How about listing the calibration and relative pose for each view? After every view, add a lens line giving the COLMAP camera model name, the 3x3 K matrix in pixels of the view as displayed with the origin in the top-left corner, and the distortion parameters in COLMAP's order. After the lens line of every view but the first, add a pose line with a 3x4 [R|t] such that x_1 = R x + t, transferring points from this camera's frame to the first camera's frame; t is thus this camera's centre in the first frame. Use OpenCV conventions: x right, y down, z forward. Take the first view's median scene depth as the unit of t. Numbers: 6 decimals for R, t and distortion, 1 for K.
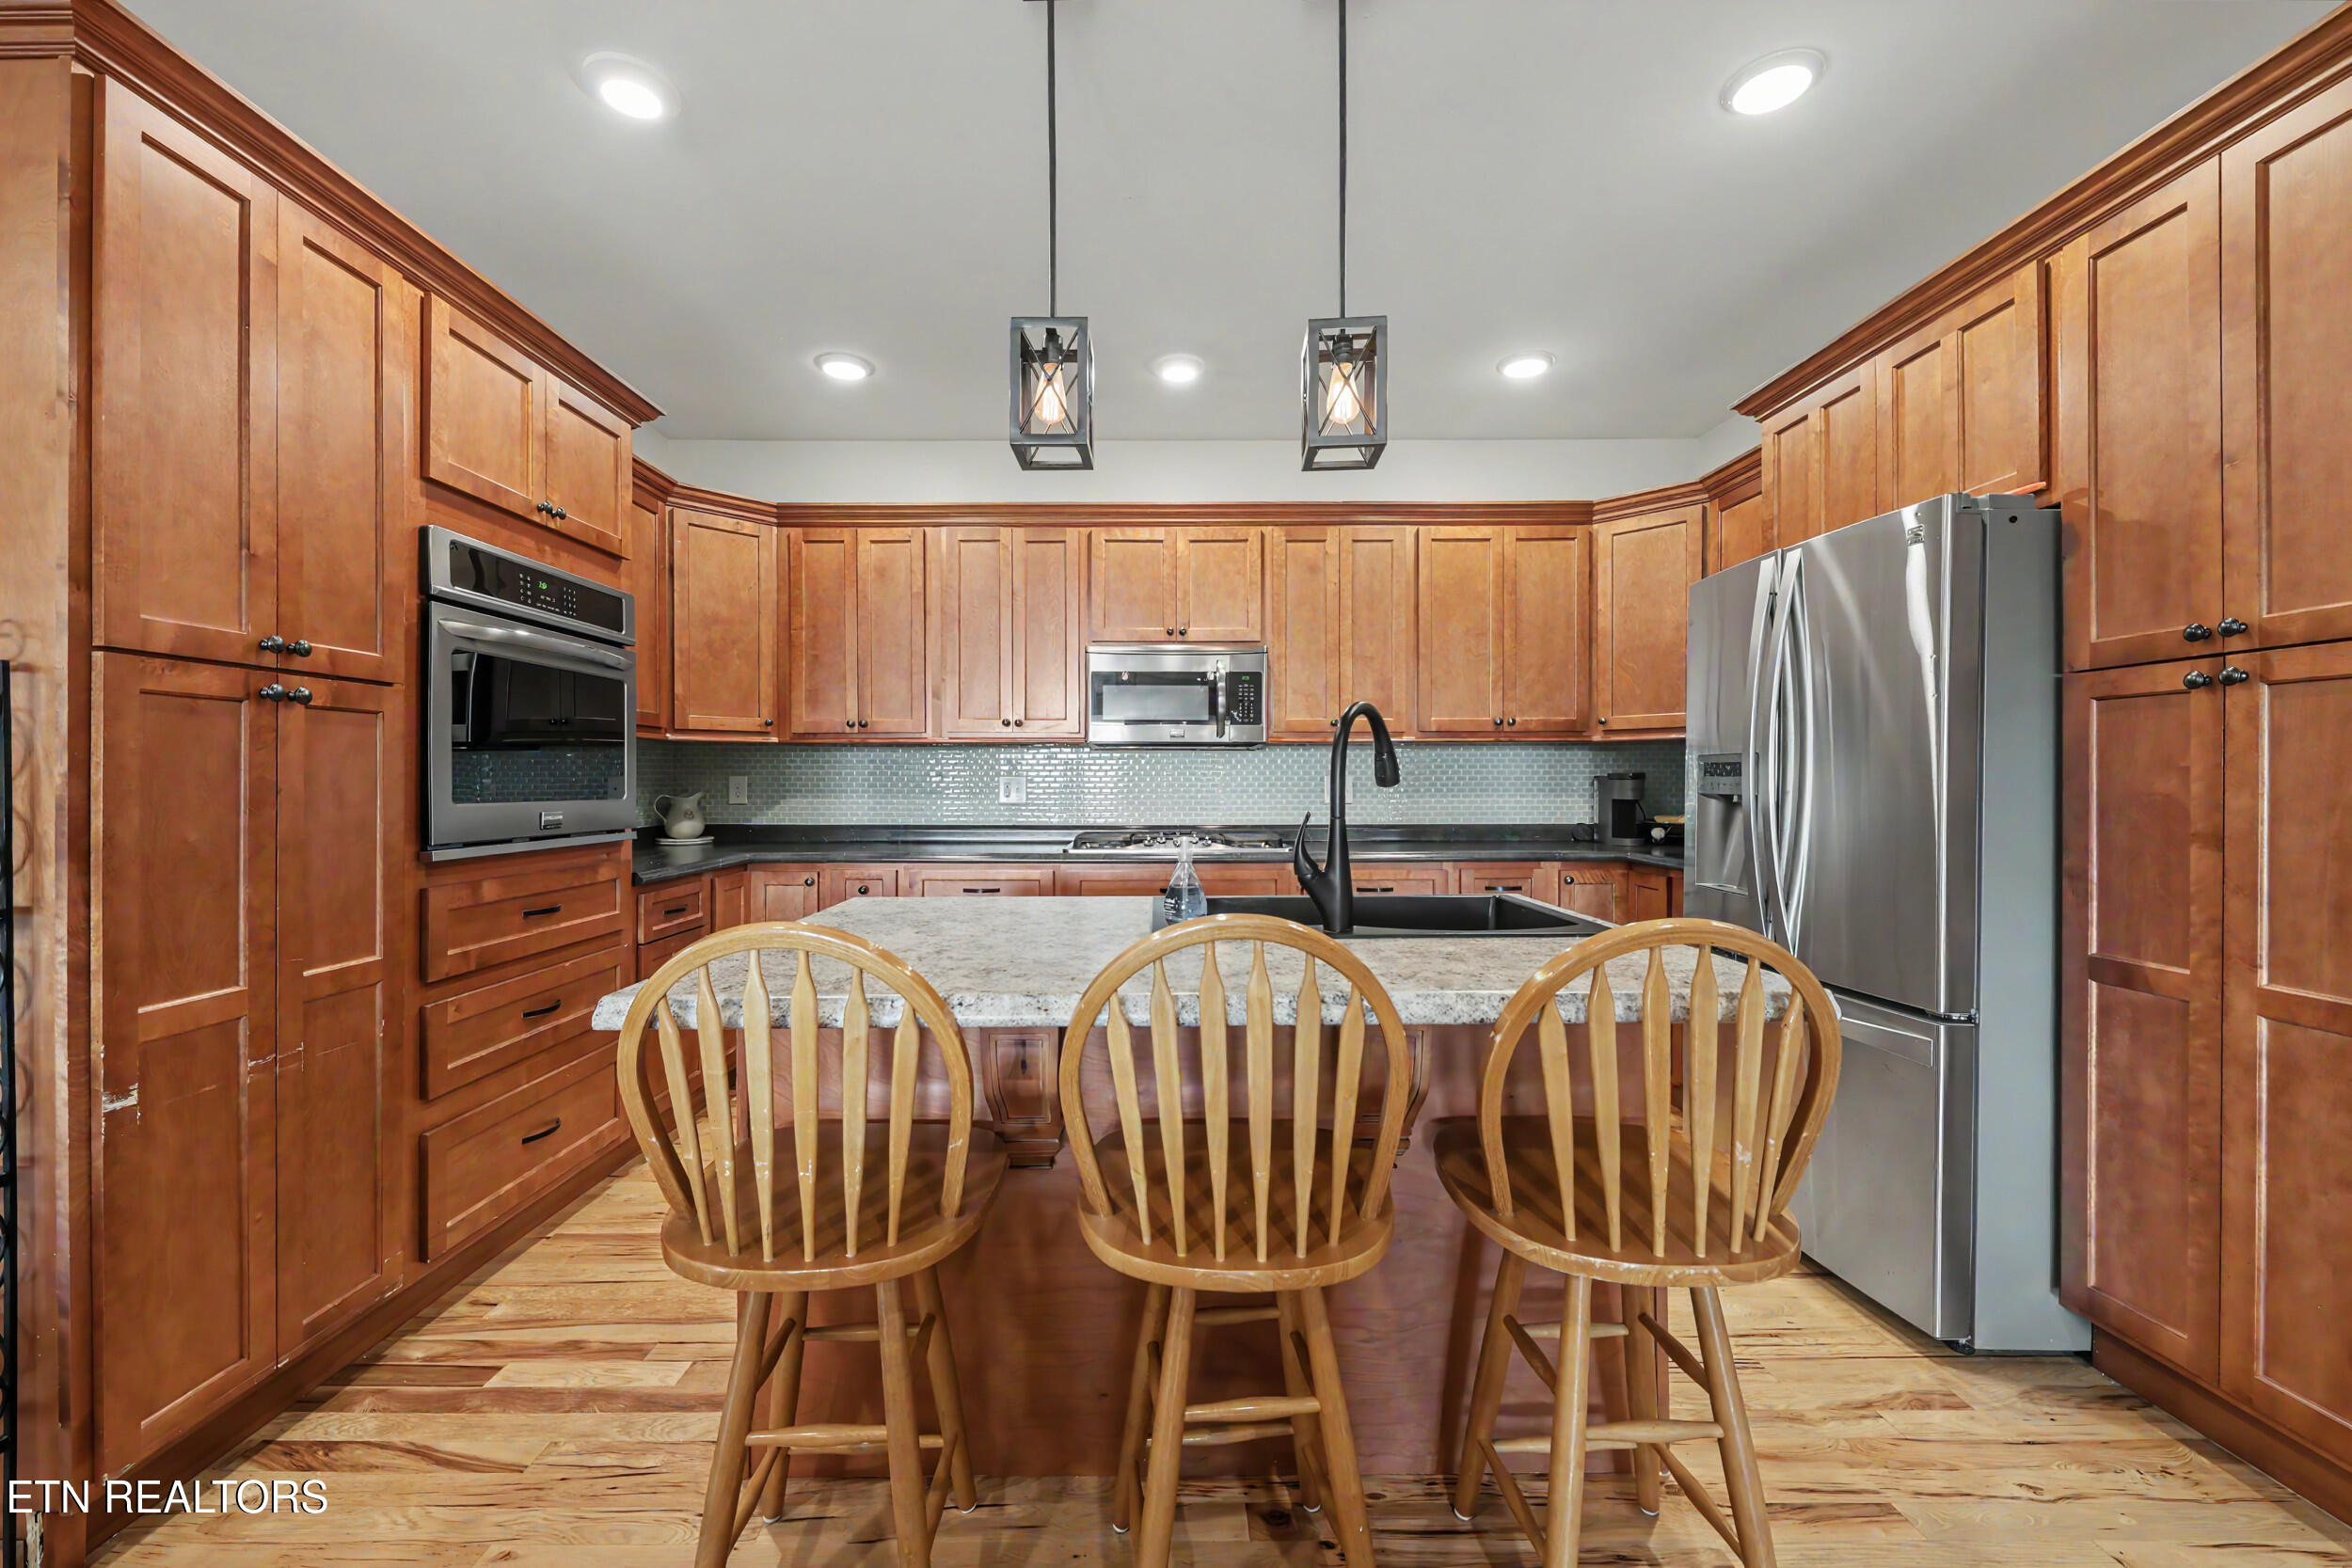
lens RADIAL K [[918.4, 0, 1155.3], [0, 918.4, 778.6], [0, 0, 1]] dist [0.006373, -0.003213]
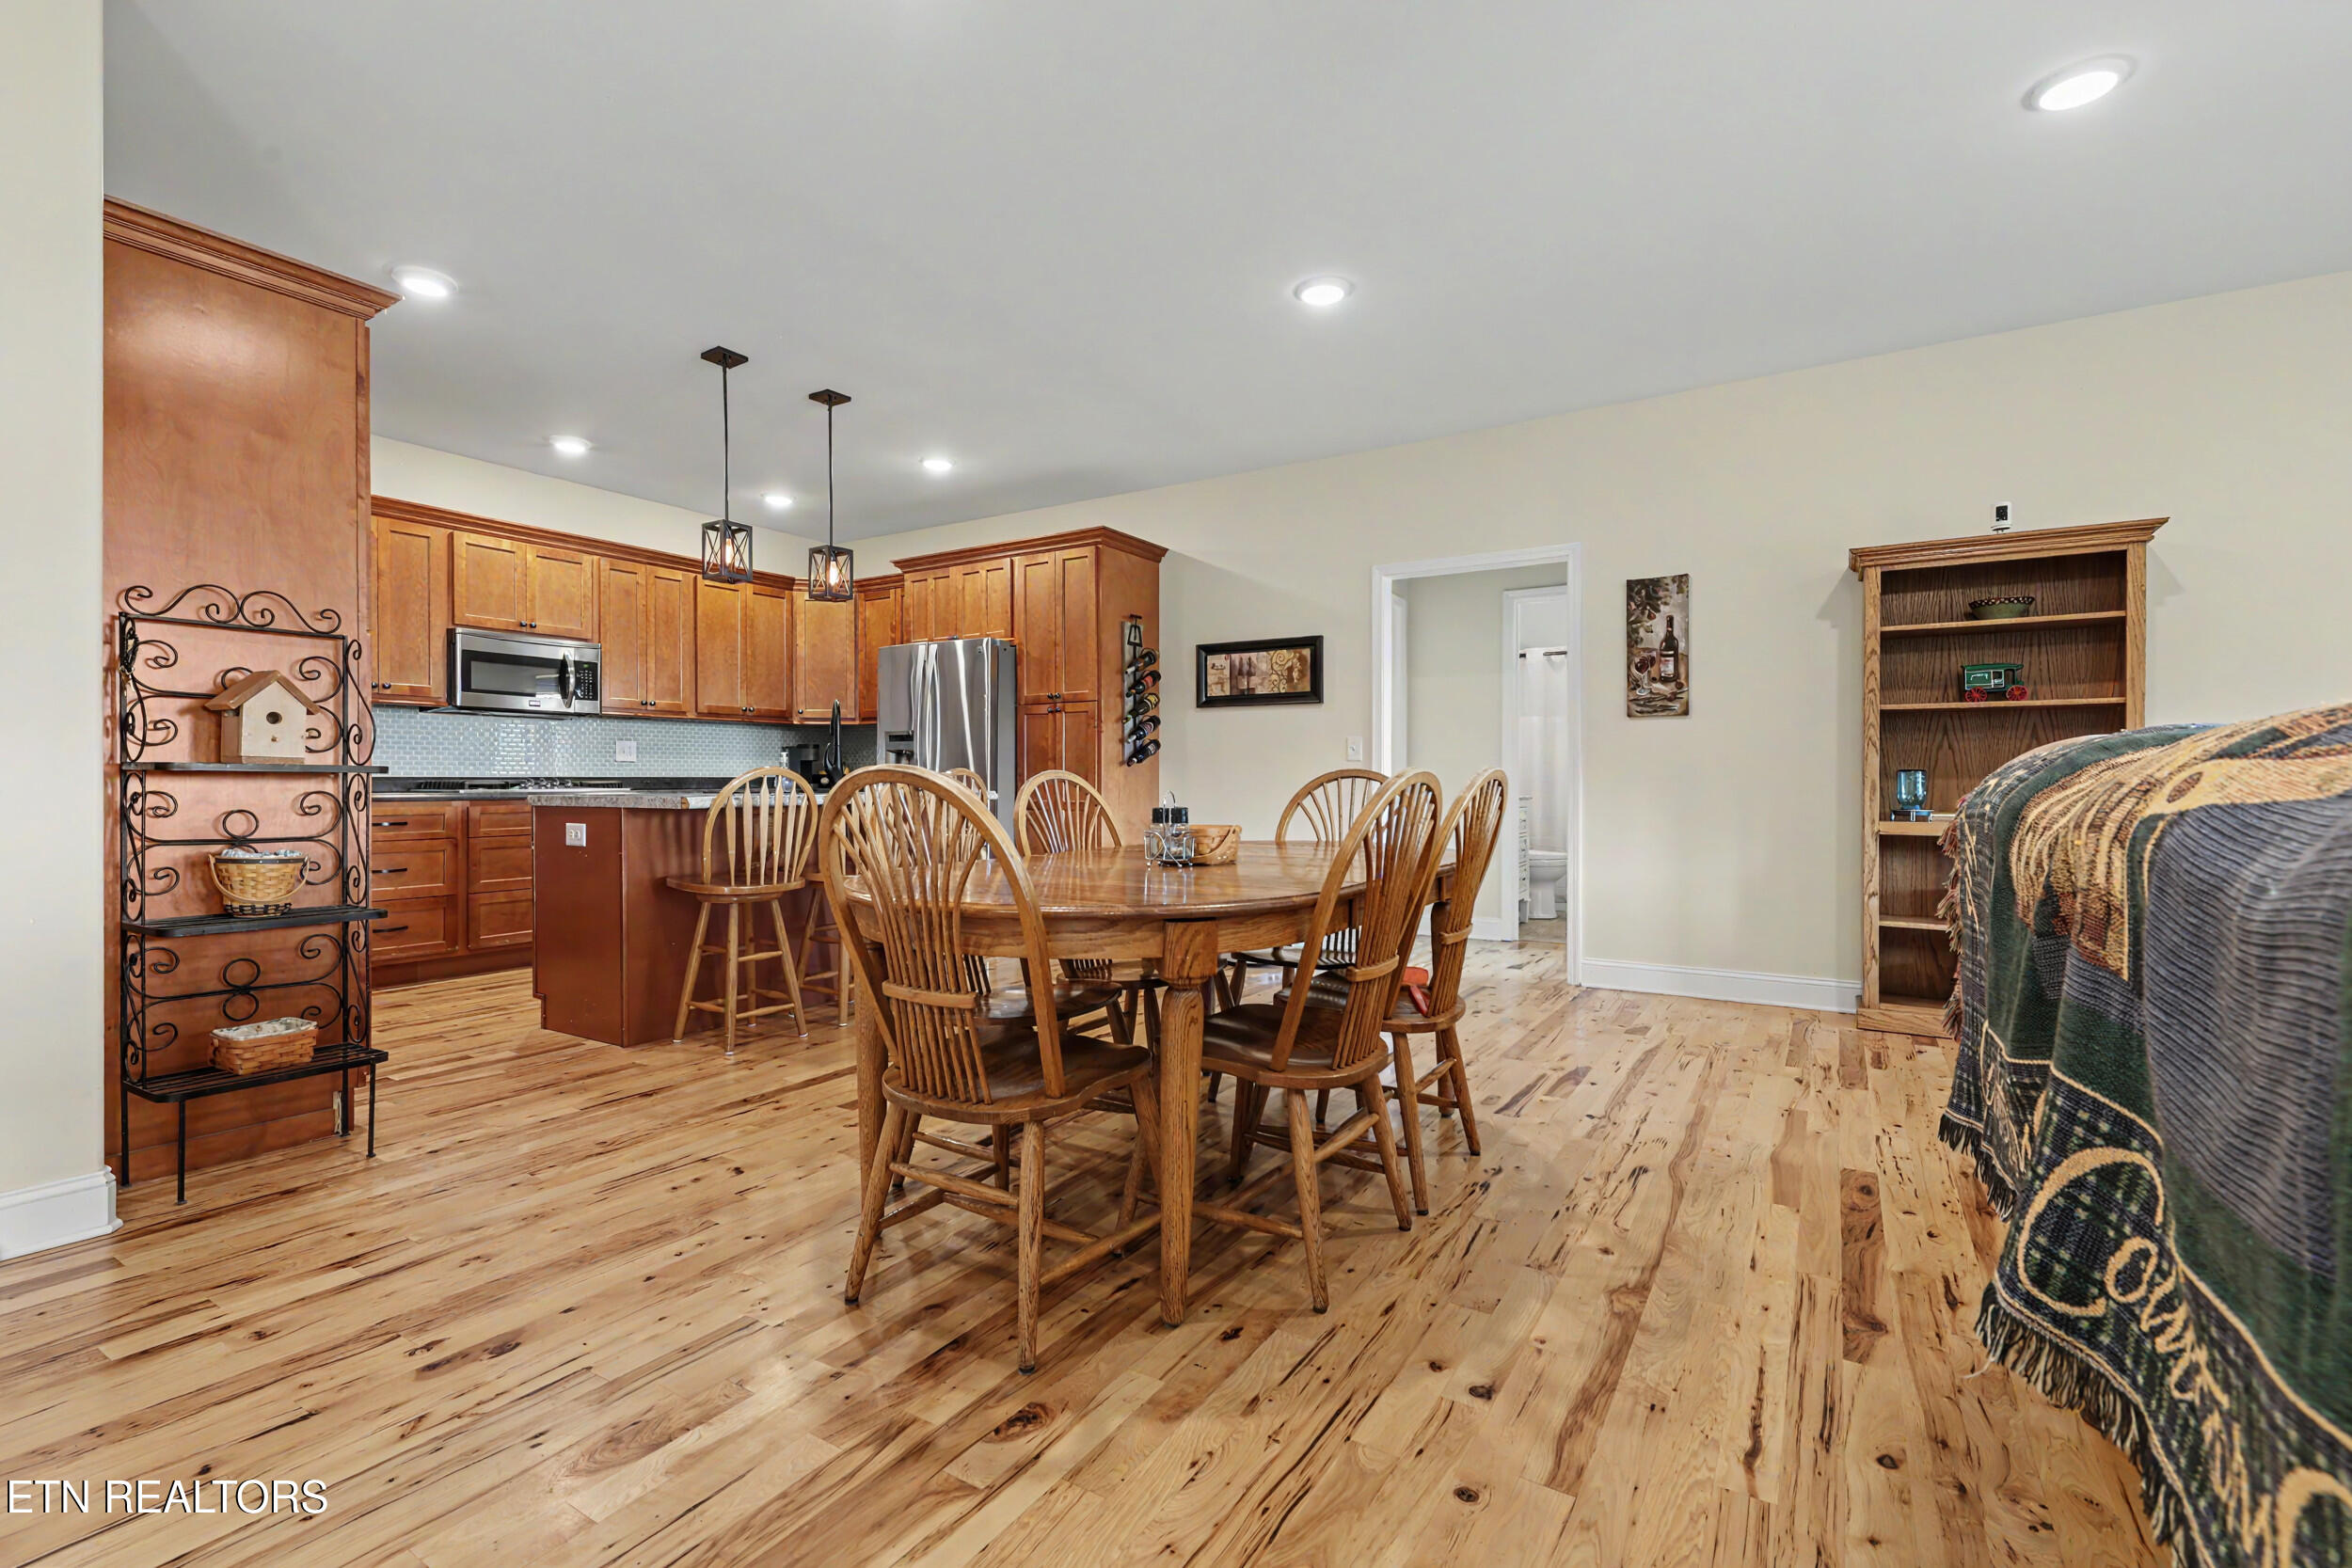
lens RADIAL K [[1060.6, 0, 1159.3], [0, 1060.6, 787.7], [0, 0, 1]] dist [0.015814, -0.000636]
pose [[0.539739, -0.004786, 0.841819, -1.039617], [-0.001648, 0.999976, 0.006741, 0.080111], [-0.841831, -0.005026, 0.539718, -0.771749]]
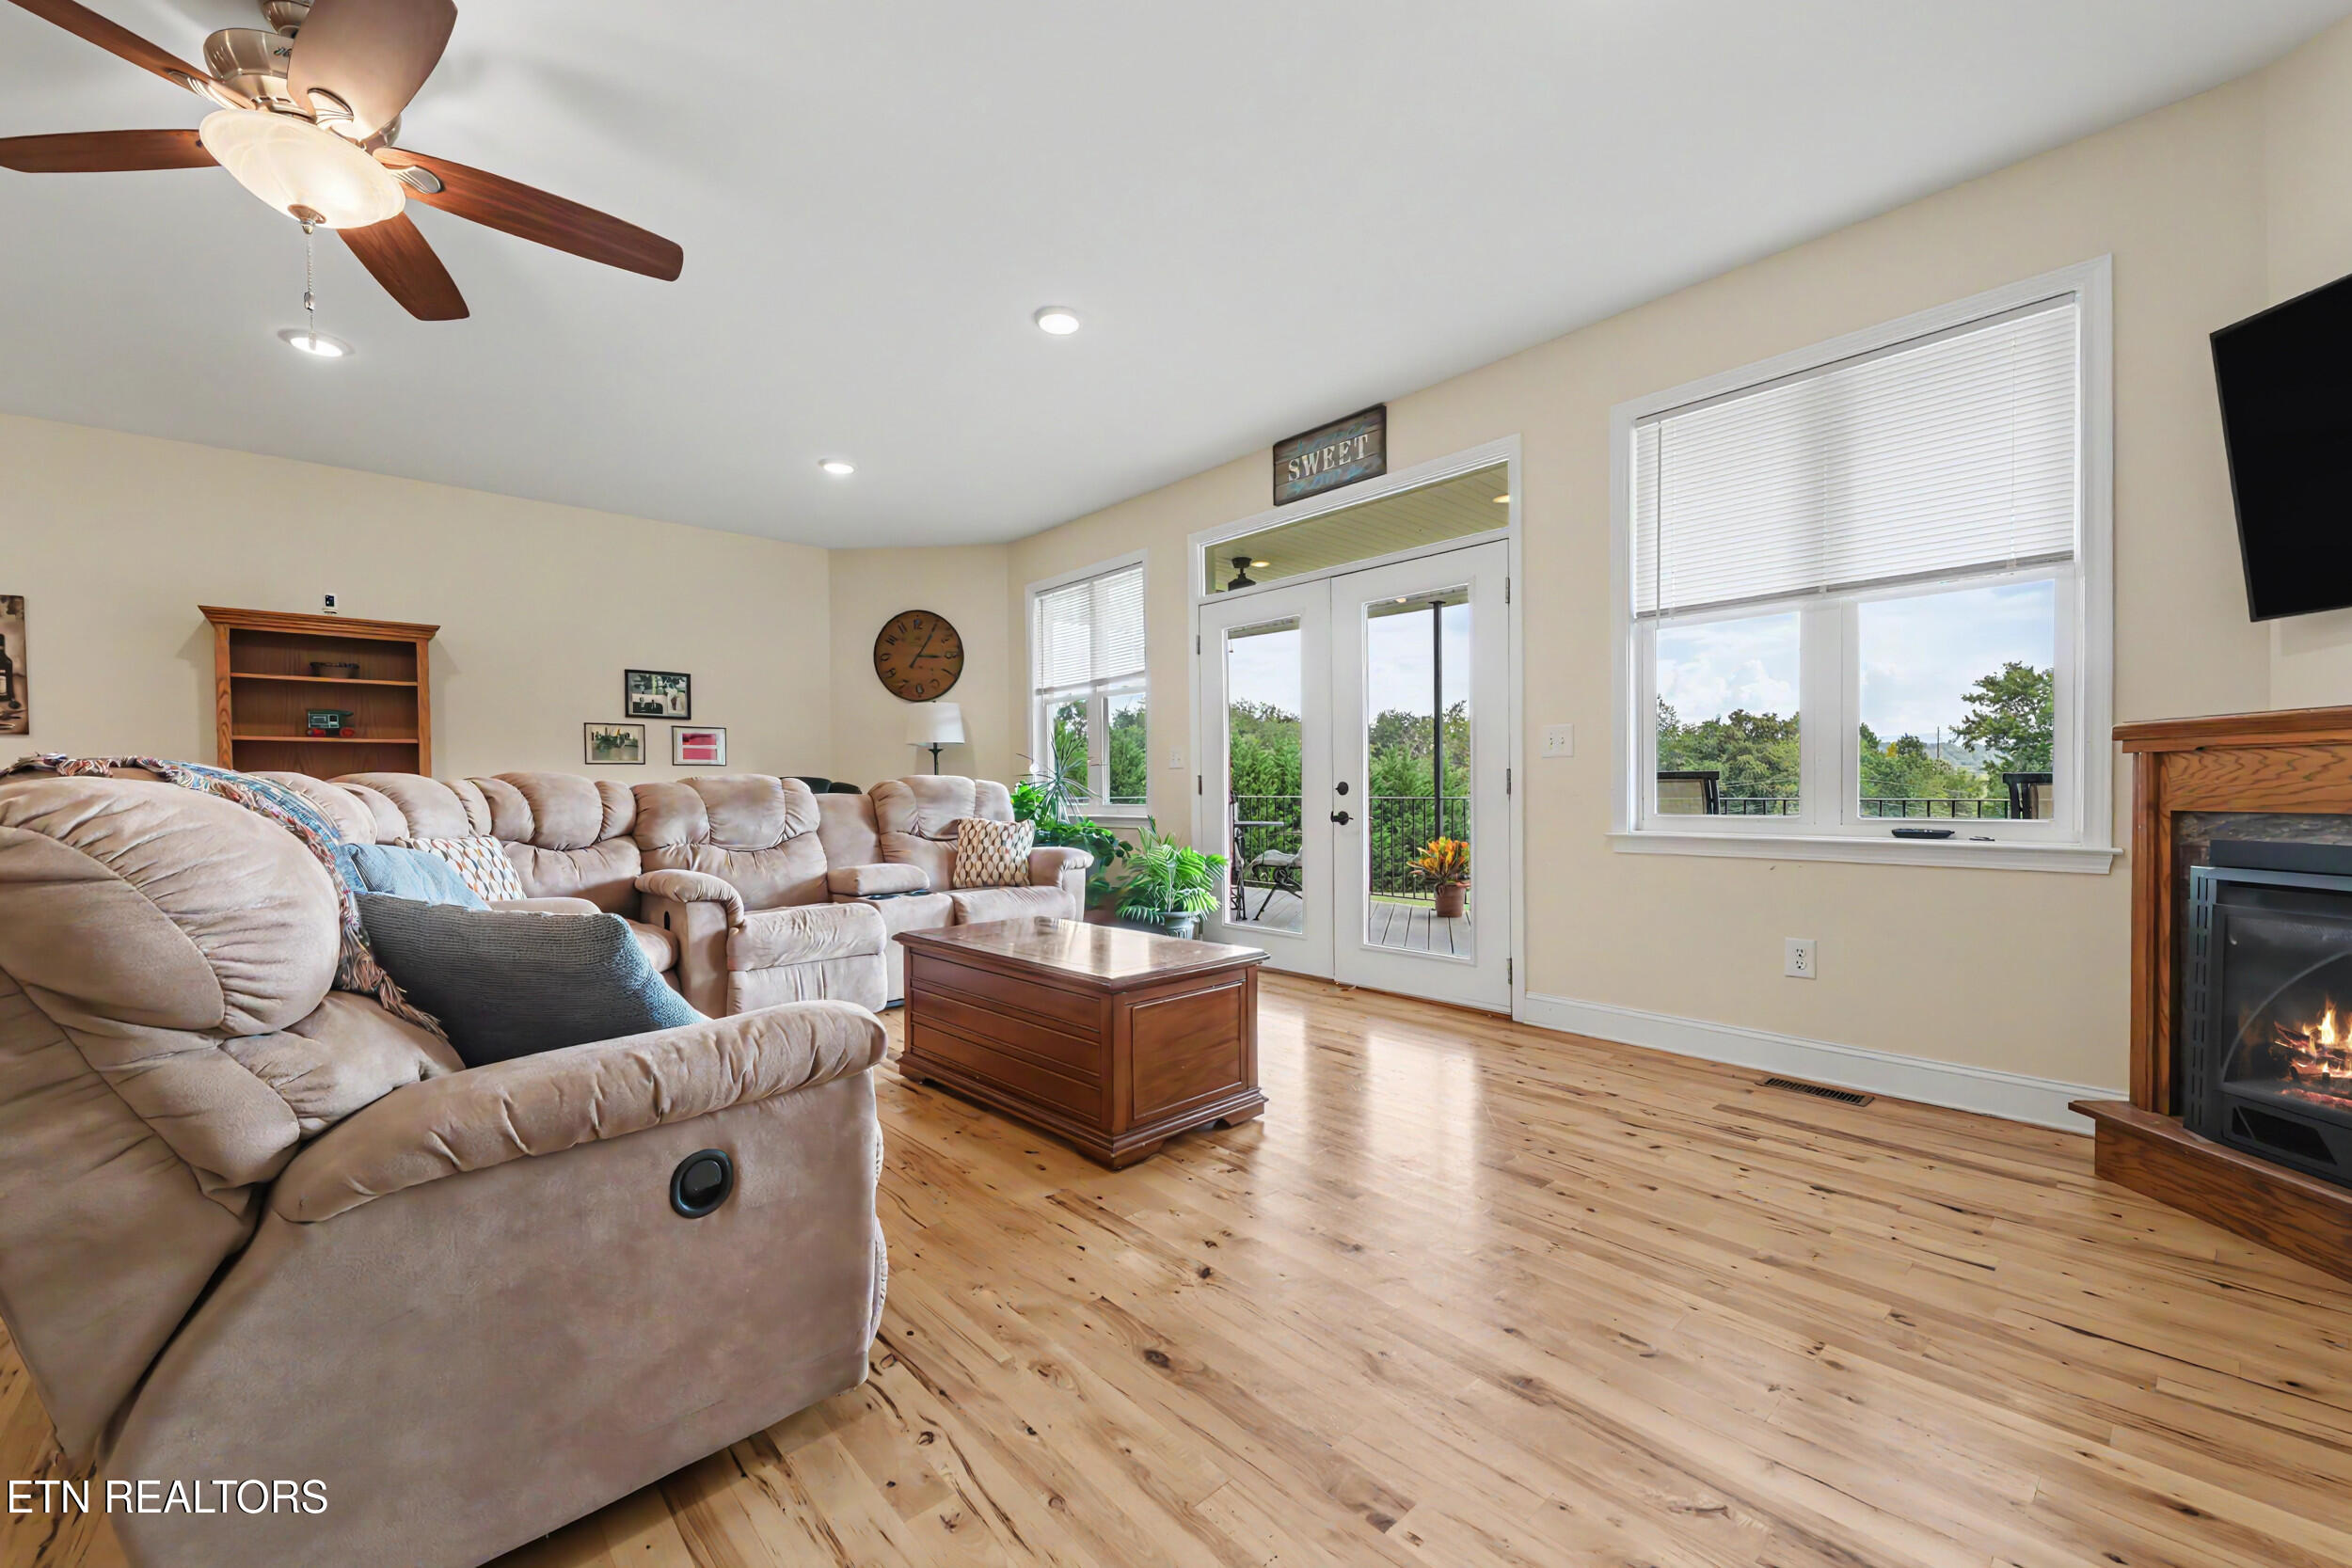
lens RADIAL K [[918.4, 0, 1152.5], [0, 918.4, 797.8], [0, 0, 1]] dist [0.006373, -0.003213]
pose [[-0.656653, -0.003725, 0.754183, -1.498143], [0.009528, 0.999867, 0.013234, 0.075340], [-0.754132, 0.015876, -0.656530, -0.966148]]
